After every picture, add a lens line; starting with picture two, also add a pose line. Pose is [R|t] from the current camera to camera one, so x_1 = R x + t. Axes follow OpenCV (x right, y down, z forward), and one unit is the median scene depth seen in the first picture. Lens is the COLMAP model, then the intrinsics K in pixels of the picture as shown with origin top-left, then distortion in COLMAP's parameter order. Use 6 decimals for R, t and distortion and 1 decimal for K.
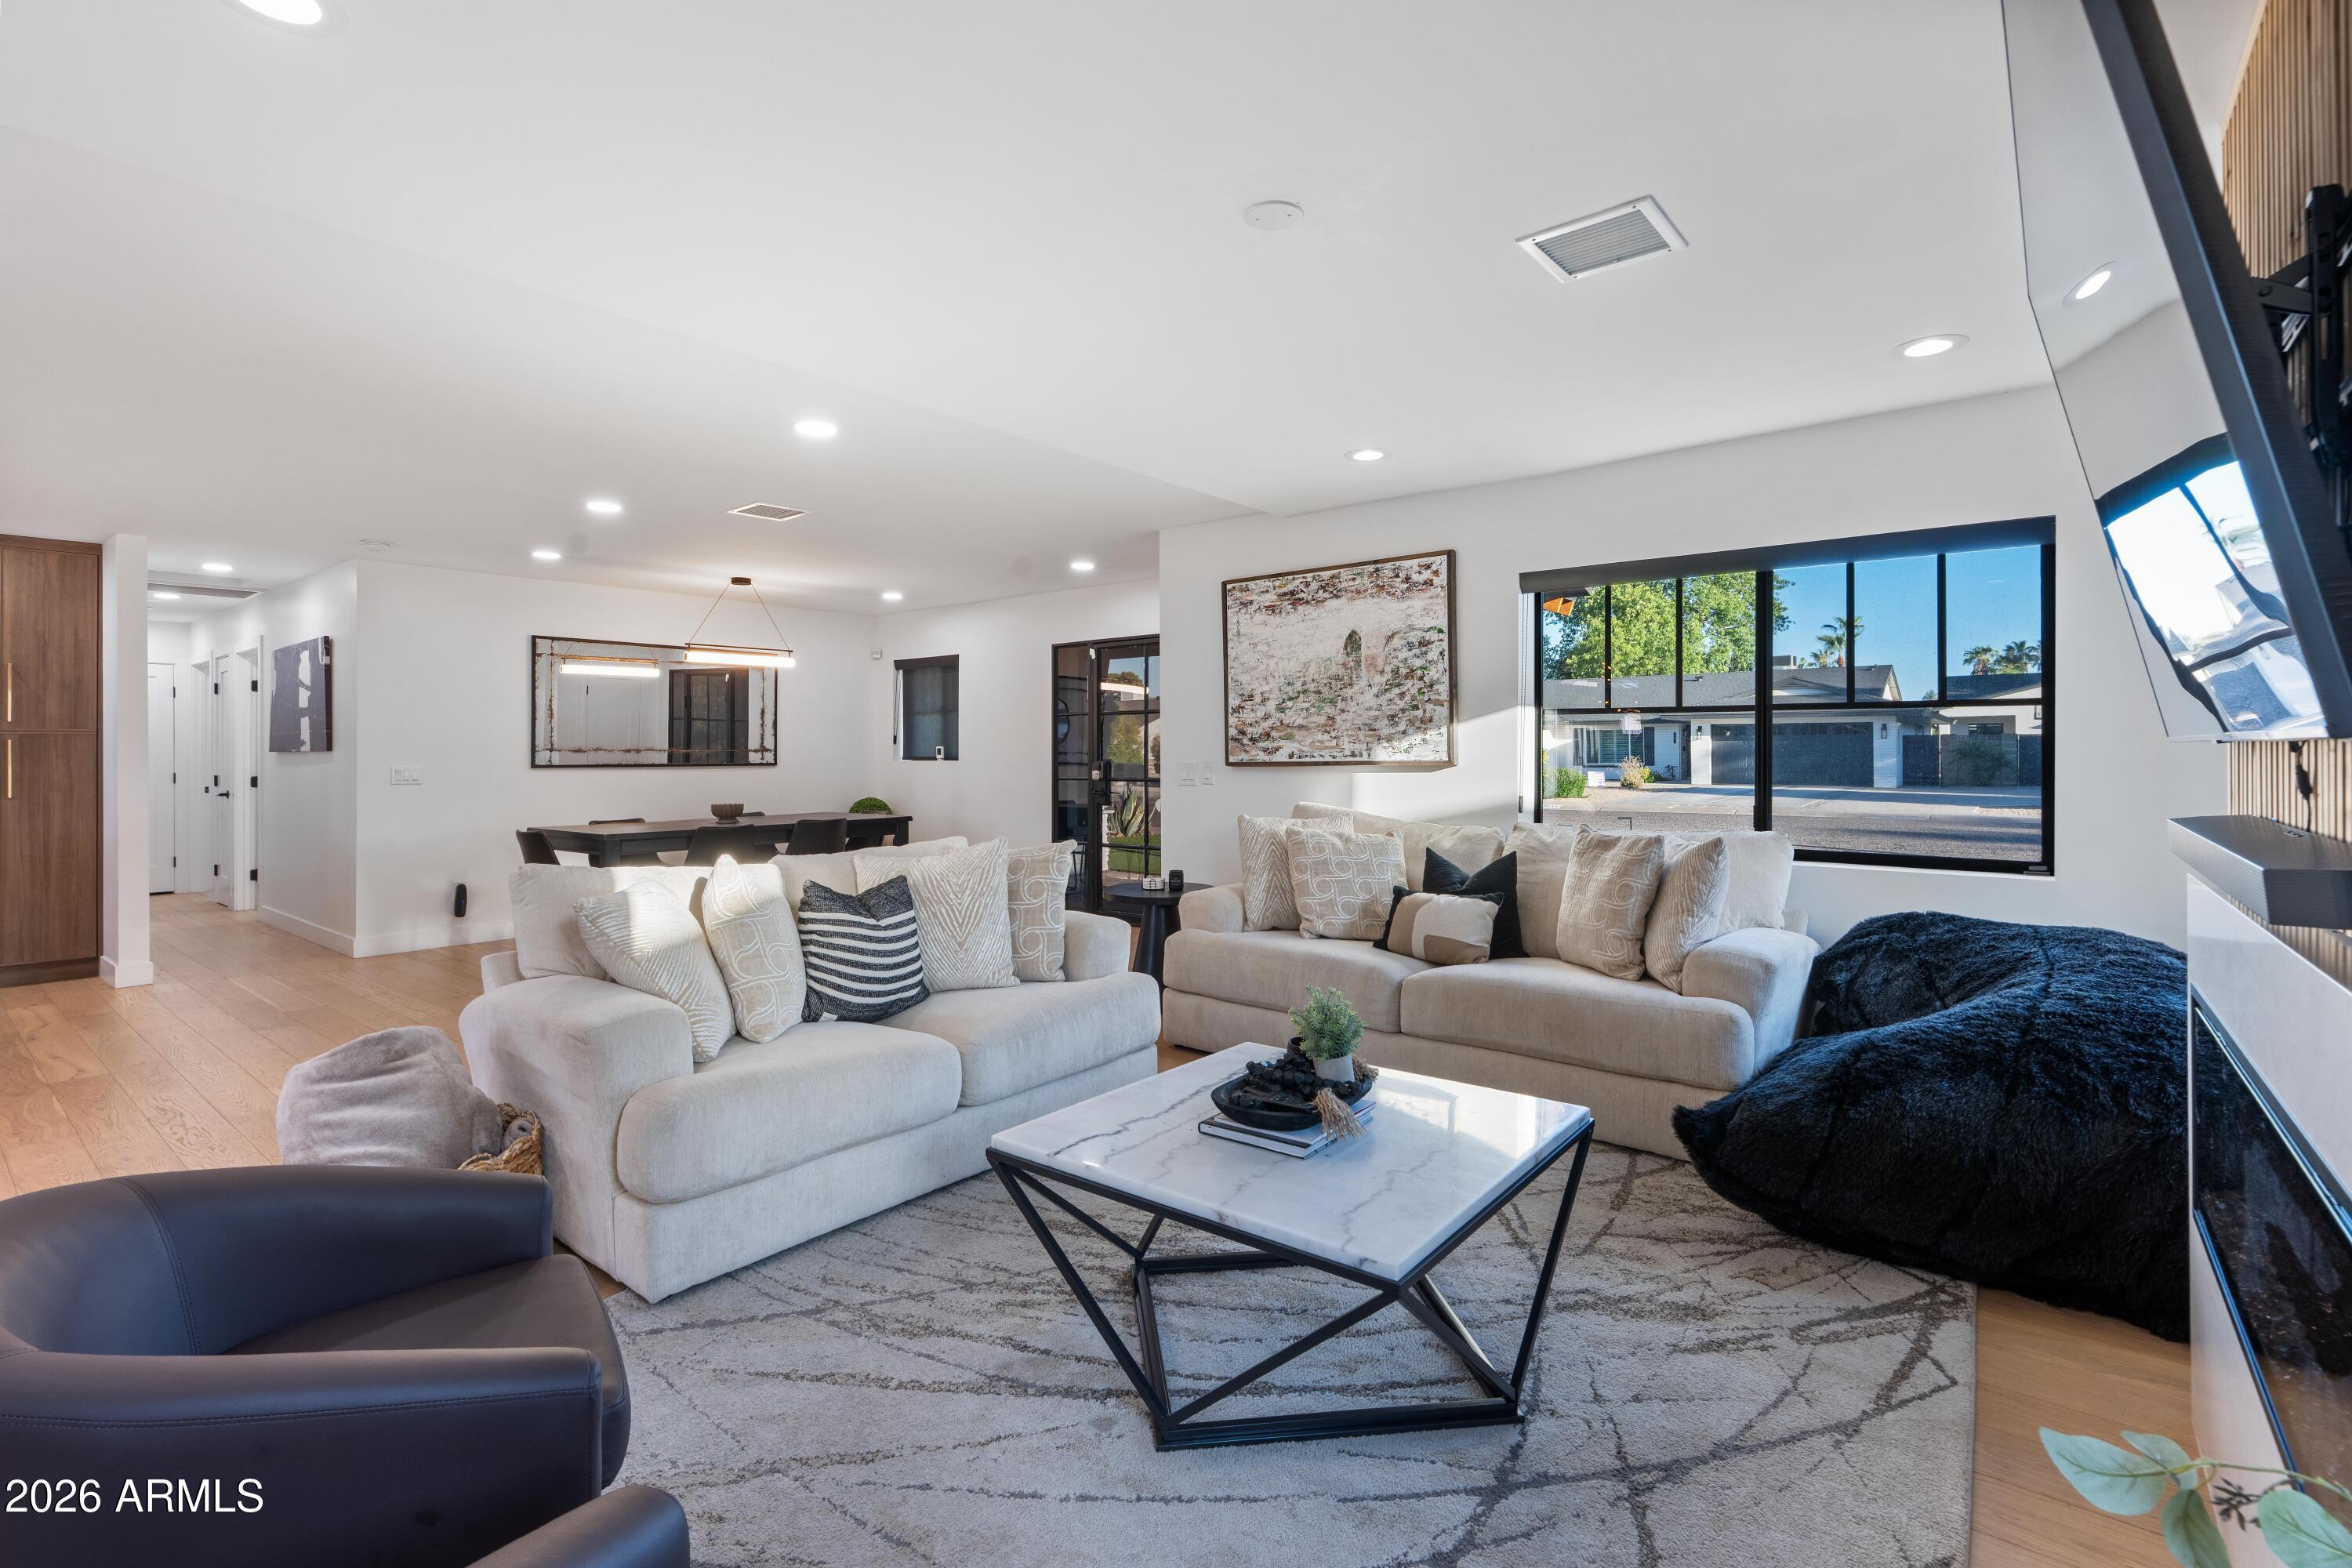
lens RADIAL K [[1060.7, 0, 1181.6], [0, 1060.7, 748.0], [0, 0, 1]] dist [-0.001118, 0.000460]
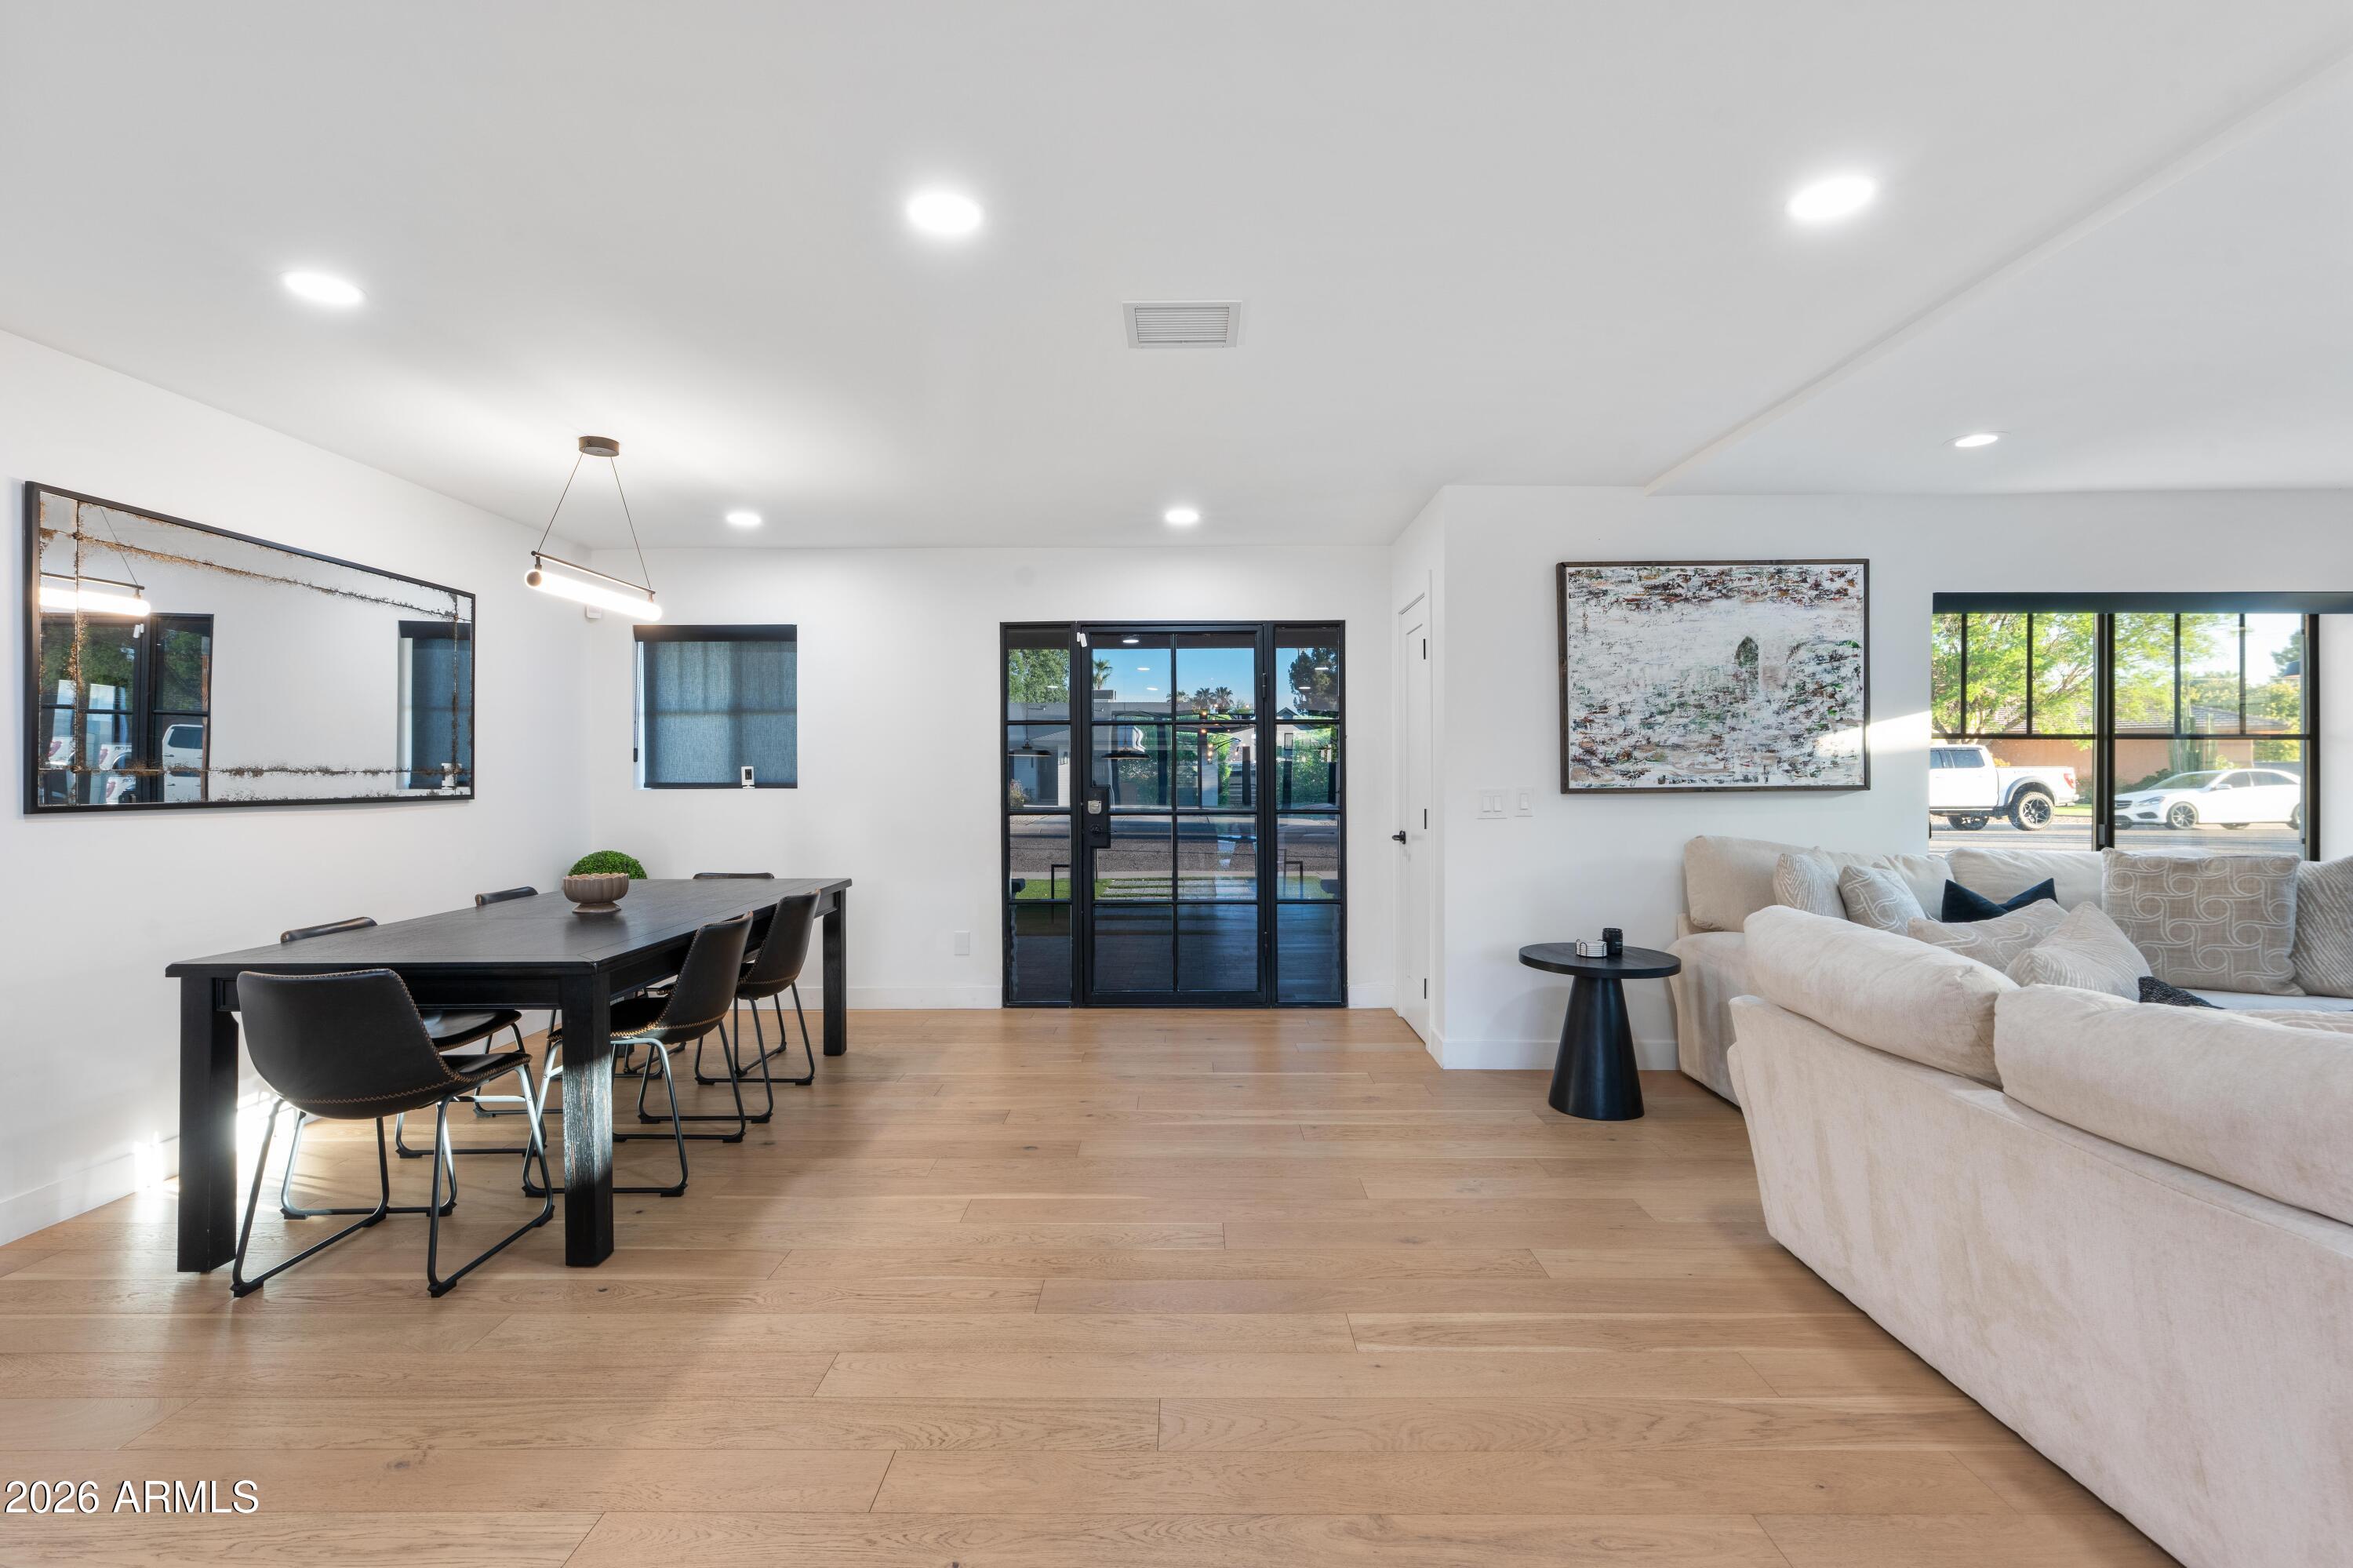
lens RADIAL K [[1068.6, 0, 1190.5], [0, 1068.6, 777.4], [0, 0, 1]] dist [-0.002833, -0.000430]
pose [[0.783173, 0.000290, 0.621804, -0.747675], [-0.003525, 0.999986, 0.003973, 0.002936], [-0.621794, -0.005303, 0.783163, 0.595732]]
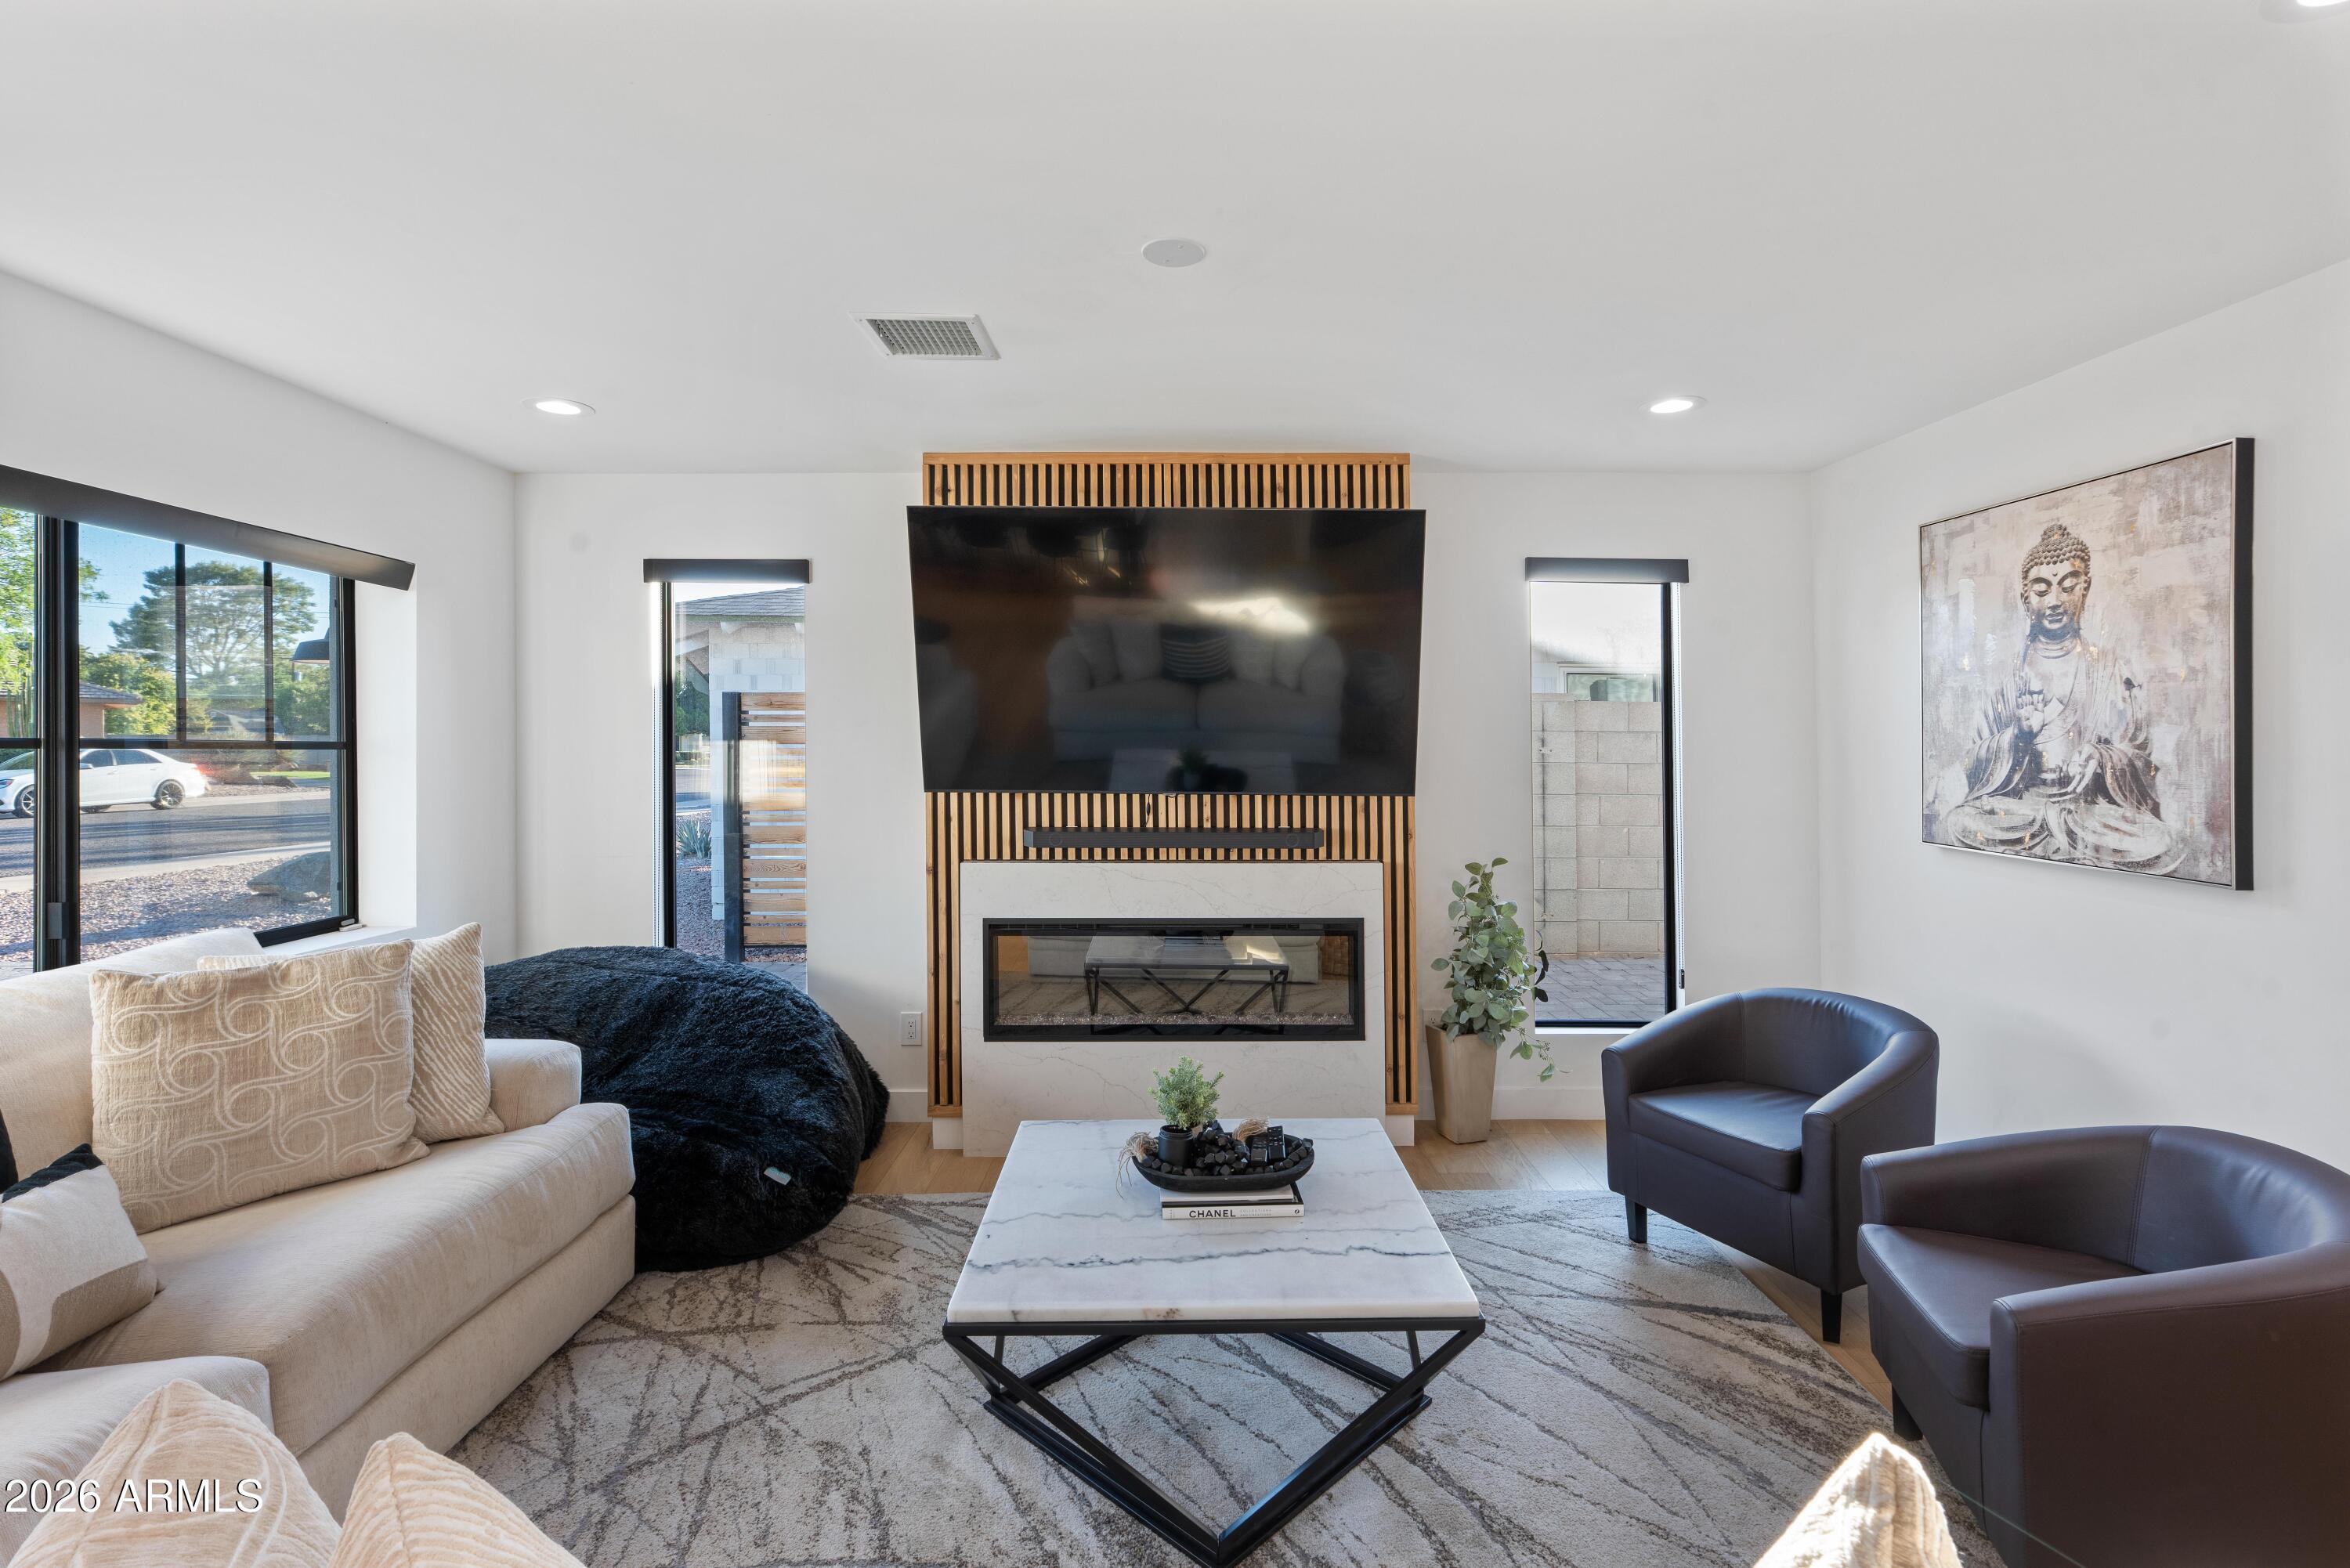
lens RADIAL K [[1077.1, 0, 1180.9], [0, 1077.1, 739.4], [0, 0, 1]] dist [-0.002853, -0.000608]
pose [[-0.628476, 0.006355, 0.777803, -0.292804], [-0.005770, 0.999901, -0.012832, -0.029903], [-0.777807, -0.012552, -0.628377, 0.733395]]
